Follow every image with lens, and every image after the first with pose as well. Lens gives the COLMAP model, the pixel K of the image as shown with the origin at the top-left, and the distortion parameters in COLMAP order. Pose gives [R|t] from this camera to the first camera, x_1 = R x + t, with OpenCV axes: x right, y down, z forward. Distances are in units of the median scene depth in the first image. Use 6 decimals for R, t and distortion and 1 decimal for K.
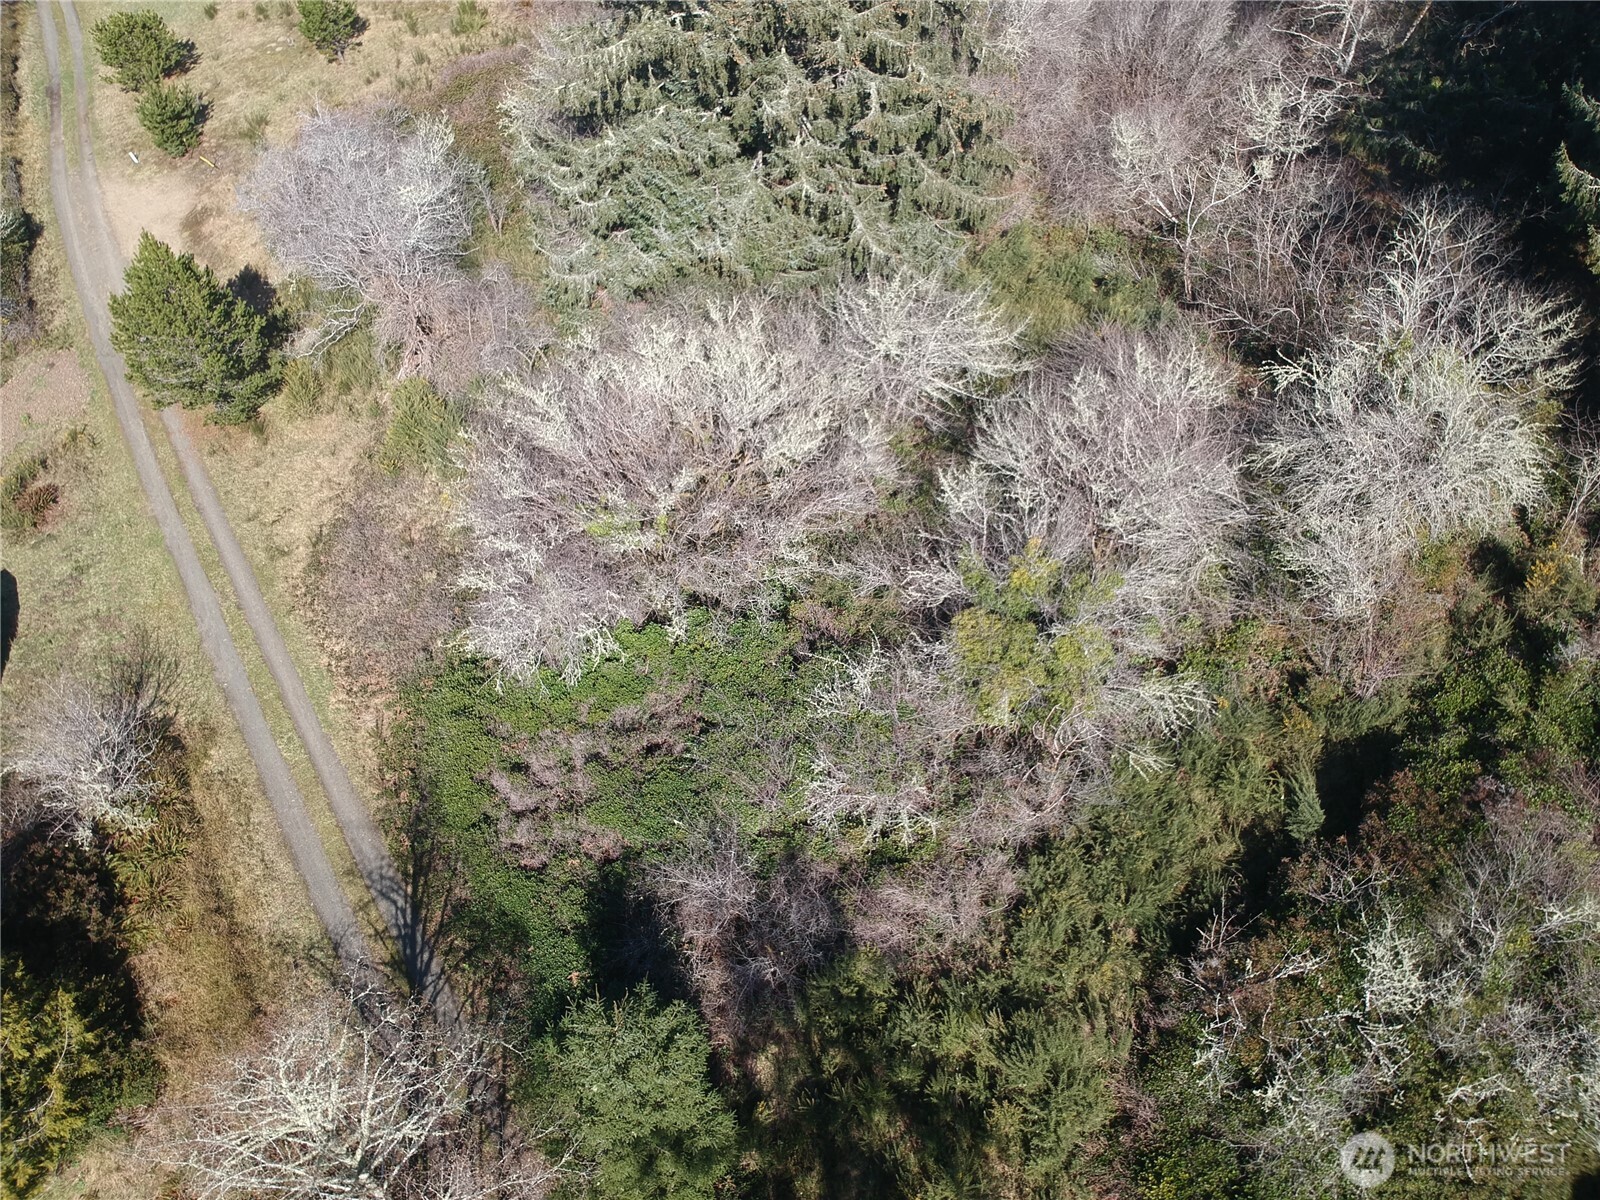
lens RADIAL K [[1178.7, 0, 794.7], [0, 1178.7, 609.3], [0, 0, 1]] dist [0.060655, -0.127800]
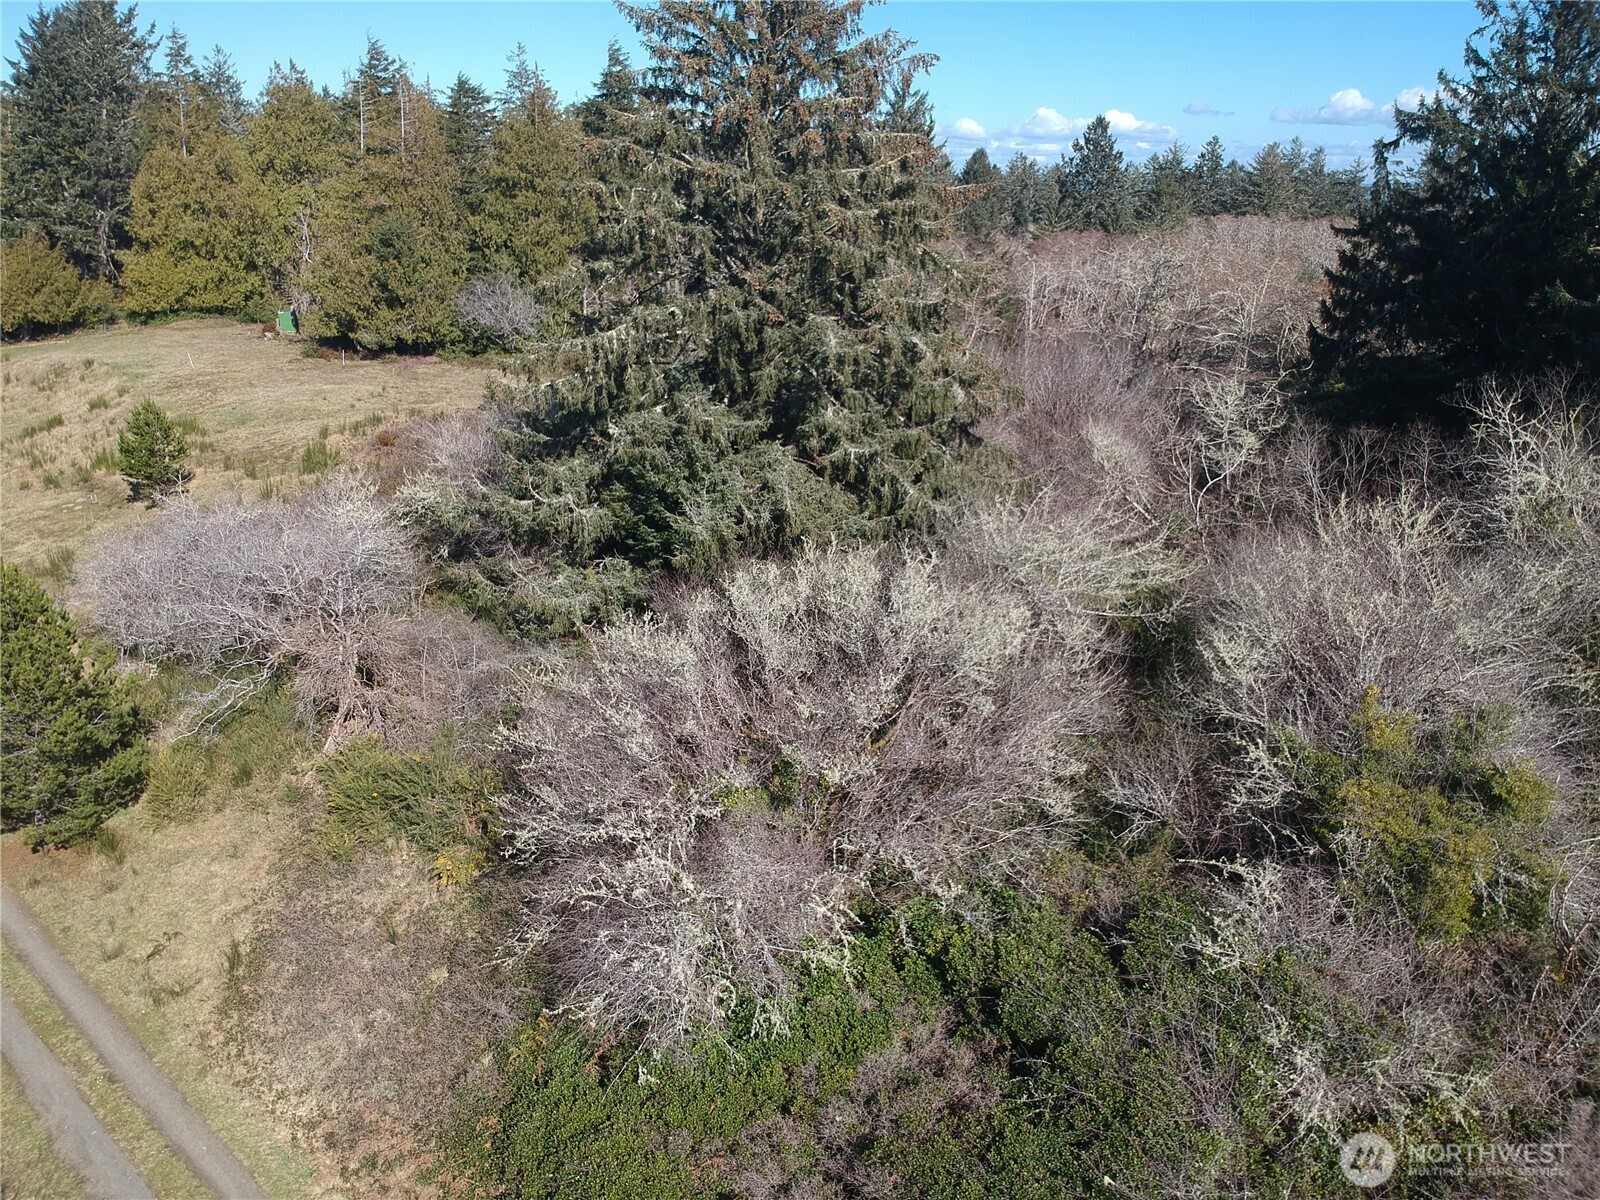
lens RADIAL K [[1178.7, 0, 817.3], [0, 1178.7, 607.5], [0, 0, 1]] dist [0.060655, -0.127800]
pose [[0.956431, -0.098309, 0.274910, -0.280471], [0.215957, 0.871874, -0.439544, 0.127245], [-0.196476, 0.479762, 0.855117, 0.339248]]
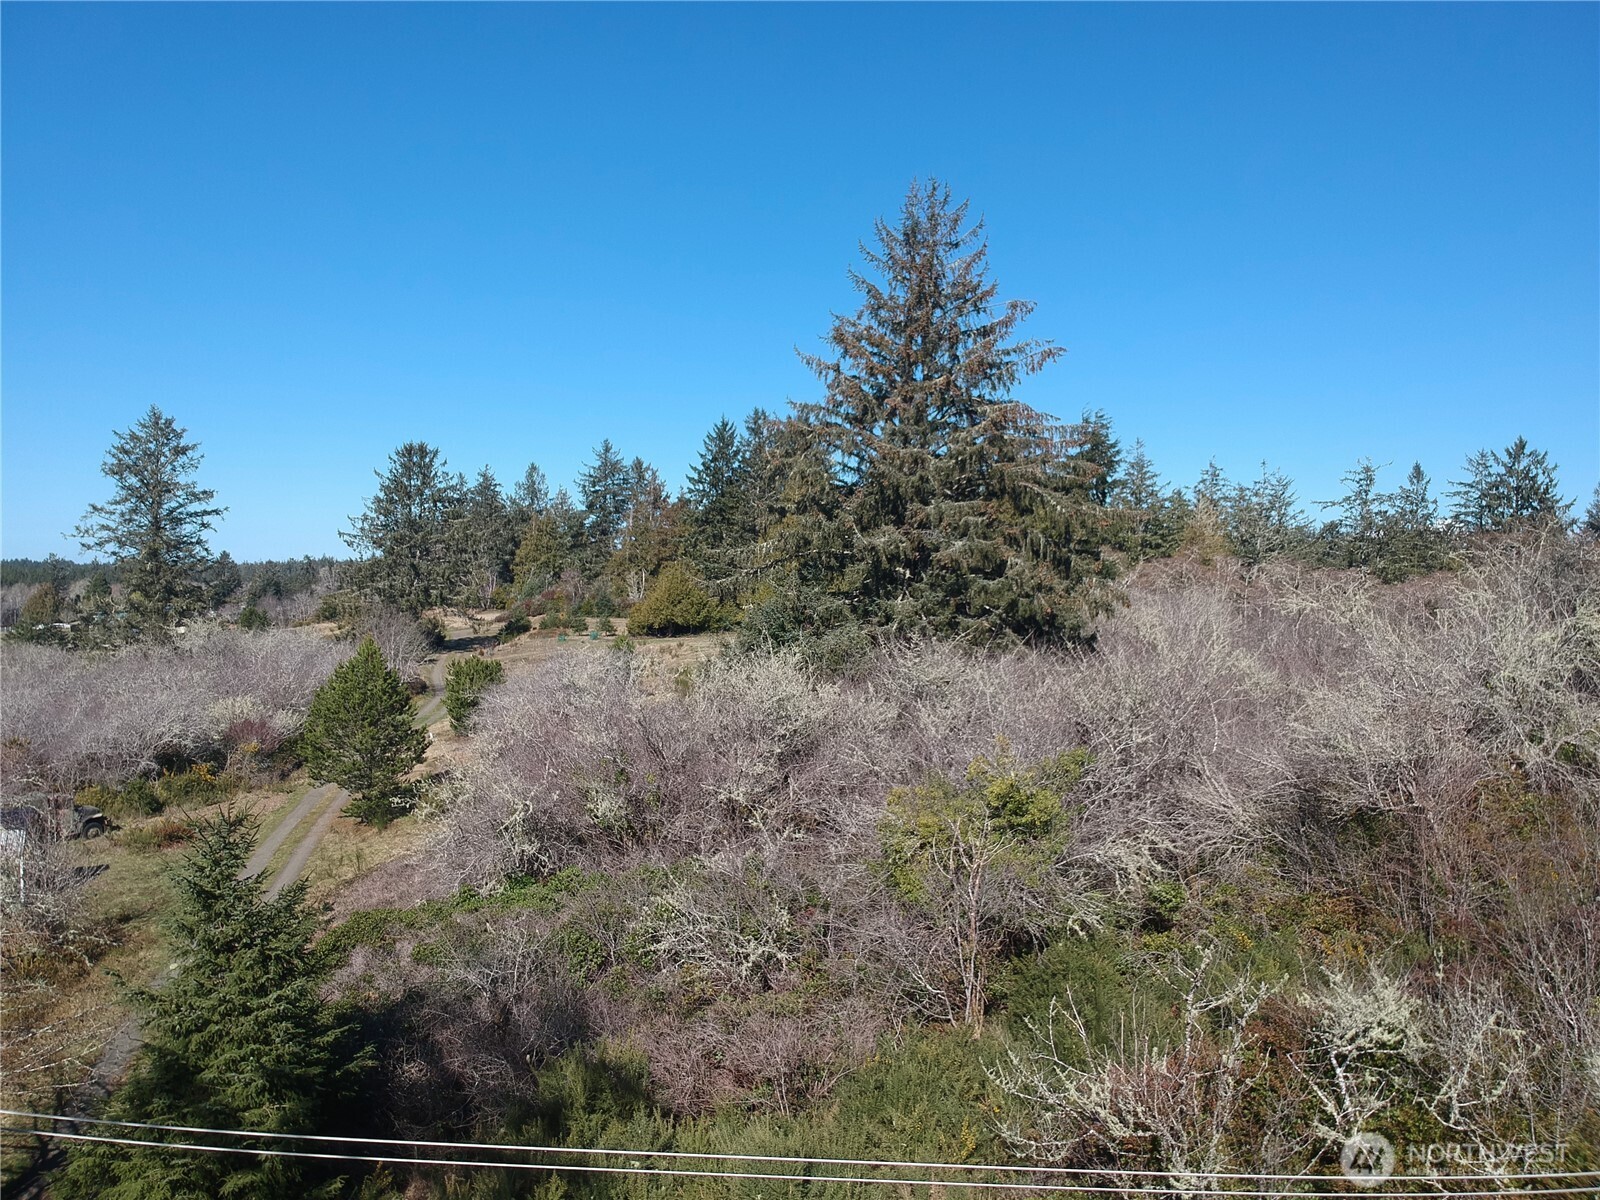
lens RADIAL K [[1178.7, 0, 804.2], [0, 1178.7, 576.7], [0, 0, 1]] dist [0.060655, -0.127800]
pose [[0.949161, -0.007250, -0.314707, 0.287885], [-0.231187, 0.662466, -0.712525, 0.438340], [0.213649, 0.749057, 0.627111, 0.279049]]
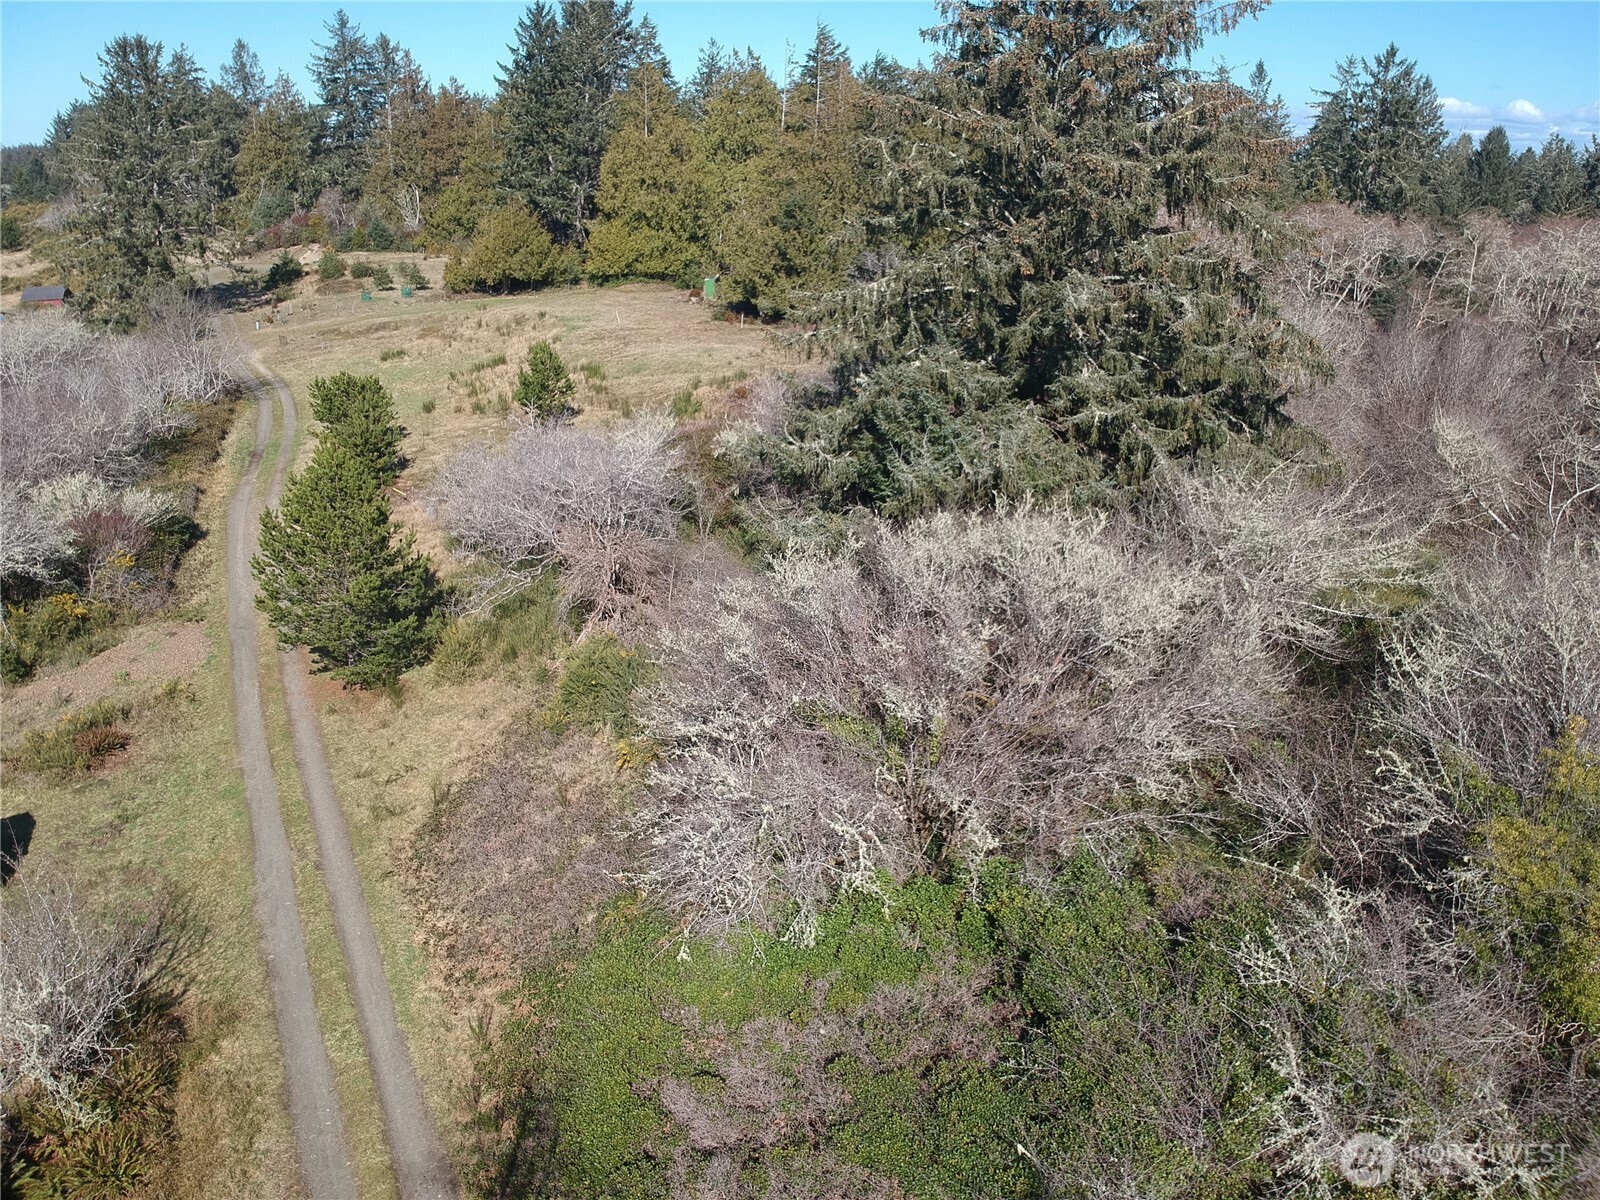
lens RADIAL K [[1178.7, 0, 800.3], [0, 1178.7, 608.5], [0, 0, 1]] dist [0.060655, -0.127800]
pose [[0.995021, 0.028024, -0.095649, -0.122213], [-0.069024, 0.886040, -0.458442, 0.170537], [0.071902, 0.462761, 0.883562, 0.333084]]
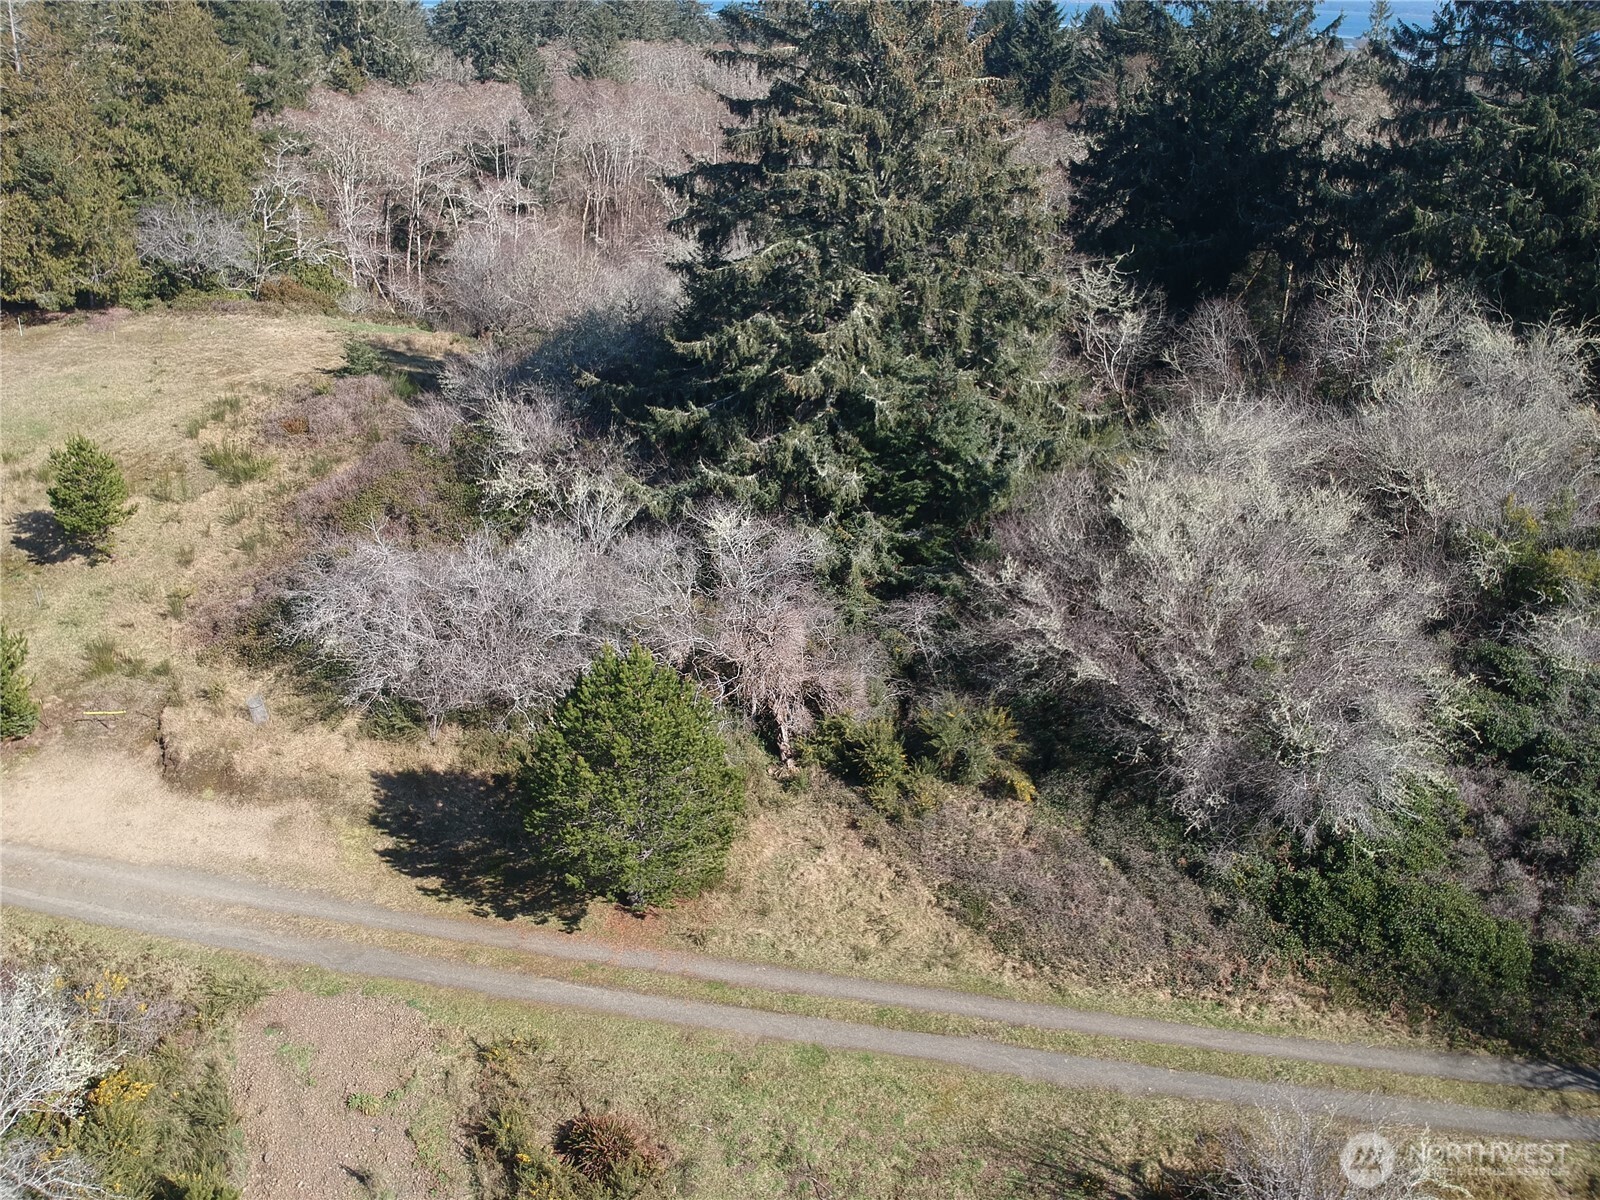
lens RADIAL K [[1178.7, 0, 813.1], [0, 1178.7, 590.5], [0, 0, 1]] dist [0.060655, -0.127800]
pose [[0.646406, -0.351480, 0.677216, -0.961987], [0.560772, 0.820725, -0.109297, -0.212447], [-0.517392, 0.450414, 0.727622, 0.440290]]
